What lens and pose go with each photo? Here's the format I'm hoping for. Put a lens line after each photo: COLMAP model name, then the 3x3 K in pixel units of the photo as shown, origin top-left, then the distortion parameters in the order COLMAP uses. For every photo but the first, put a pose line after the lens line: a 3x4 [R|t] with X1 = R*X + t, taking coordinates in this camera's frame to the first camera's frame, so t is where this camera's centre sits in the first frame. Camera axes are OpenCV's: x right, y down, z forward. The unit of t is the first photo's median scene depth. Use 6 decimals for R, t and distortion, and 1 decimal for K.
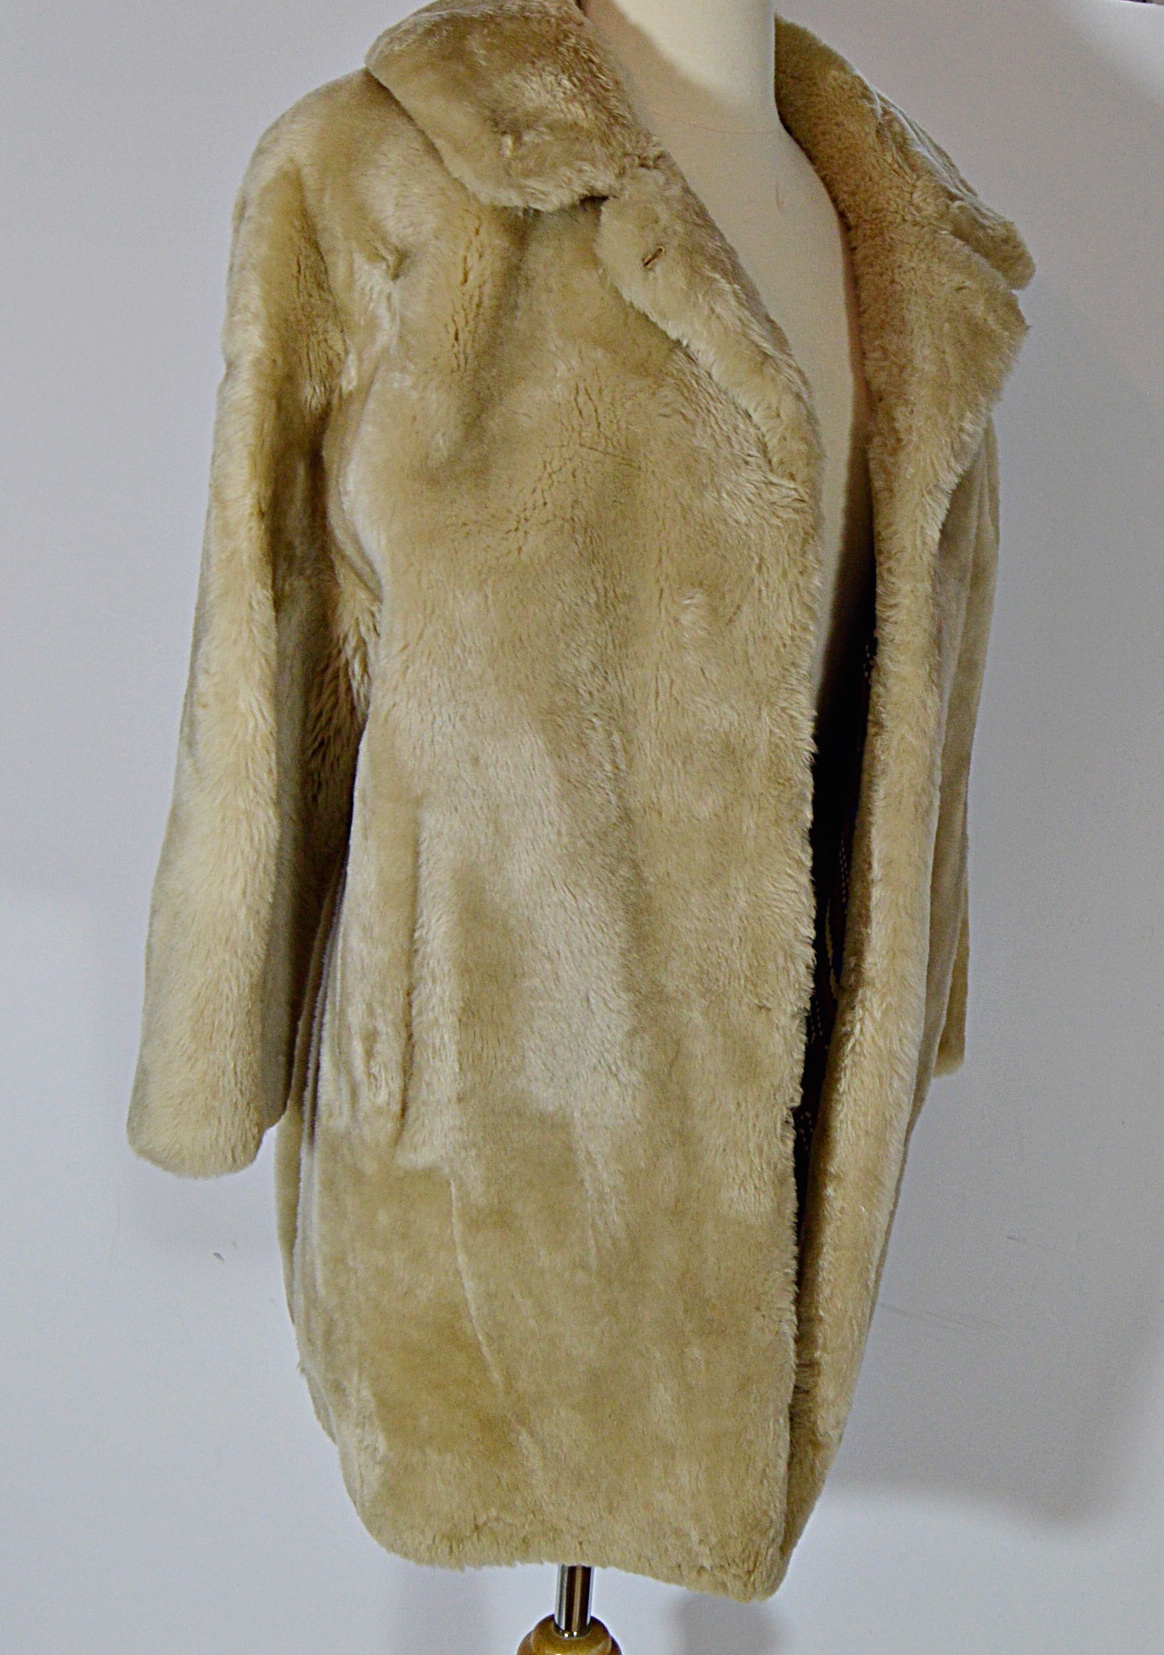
lens RADIAL K [[1335.1, 0, 582.0], [0, 1335.1, 827.5], [0, 0, 1]] dist [-0.065715, 0.000631]
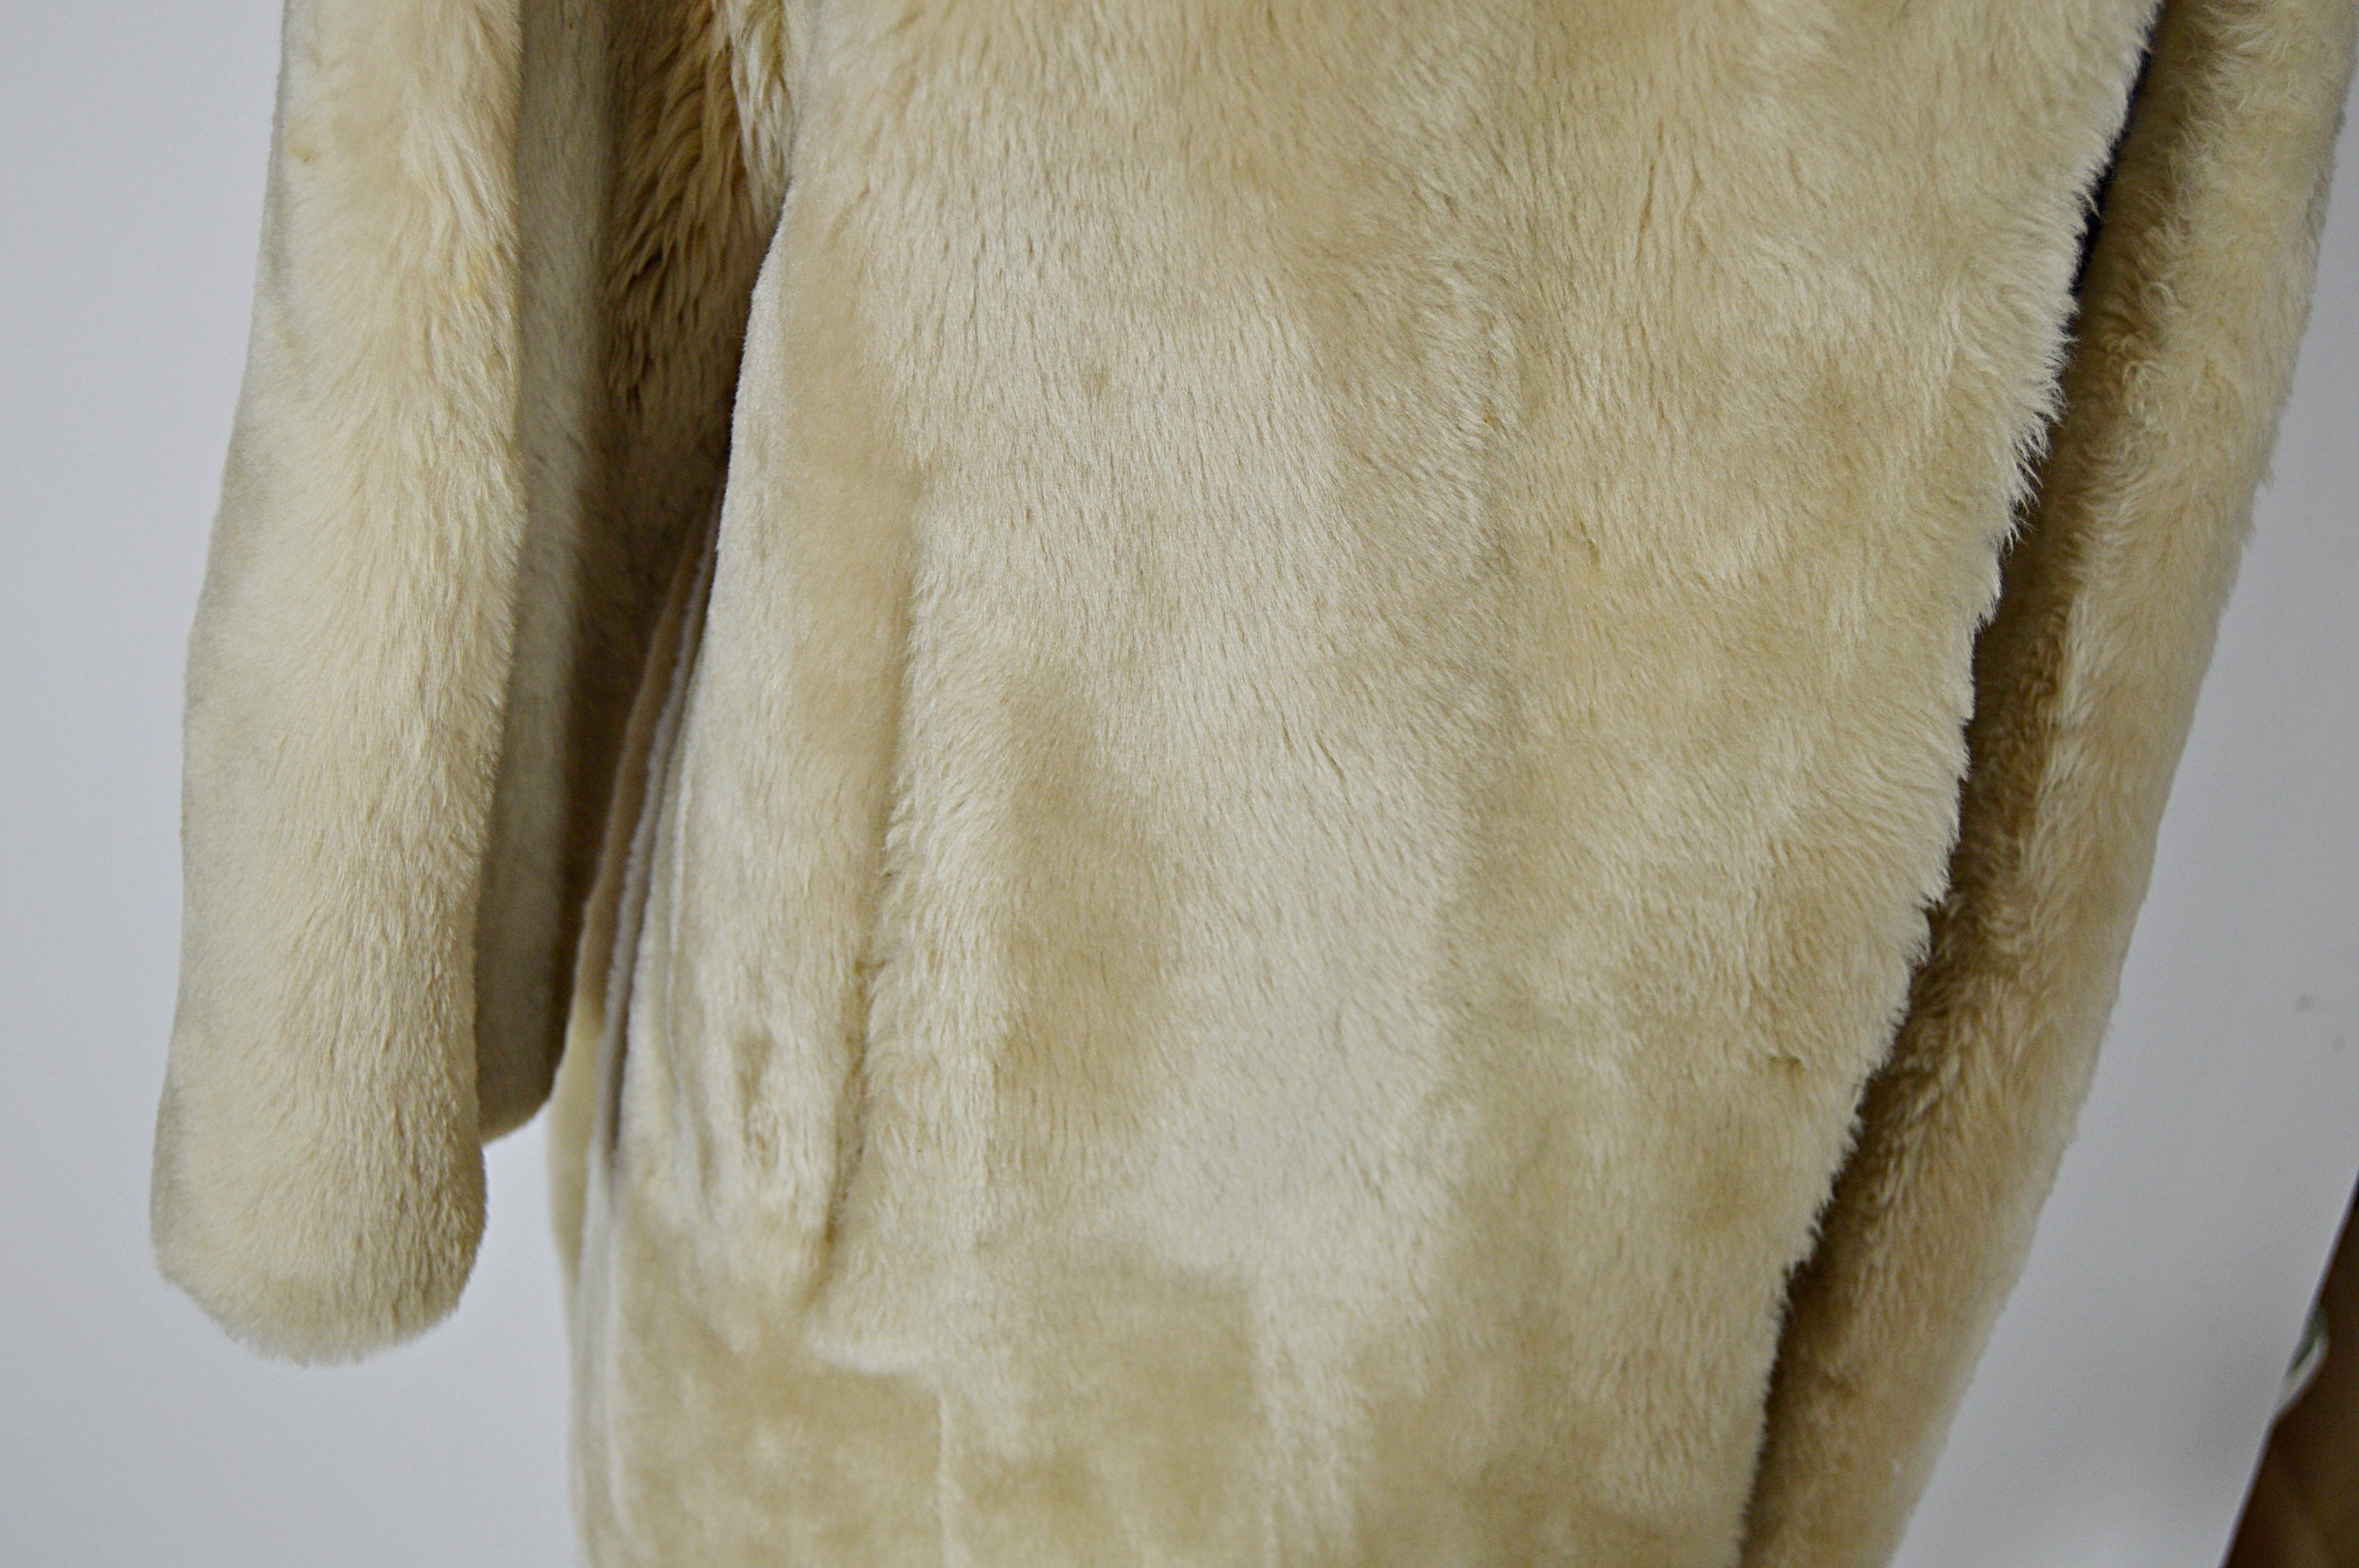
lens RADIAL K [[2308.3, 0, 1179.5], [0, 2308.3, 784.0], [0, 0, 1]] dist [-0.052681, -0.013217]
pose [[0.997483, 0.063837, 0.030874, -0.065215], [-0.068341, 0.981584, 0.178386, -0.051154], [-0.018917, -0.180047, 0.983476, 0.375858]]
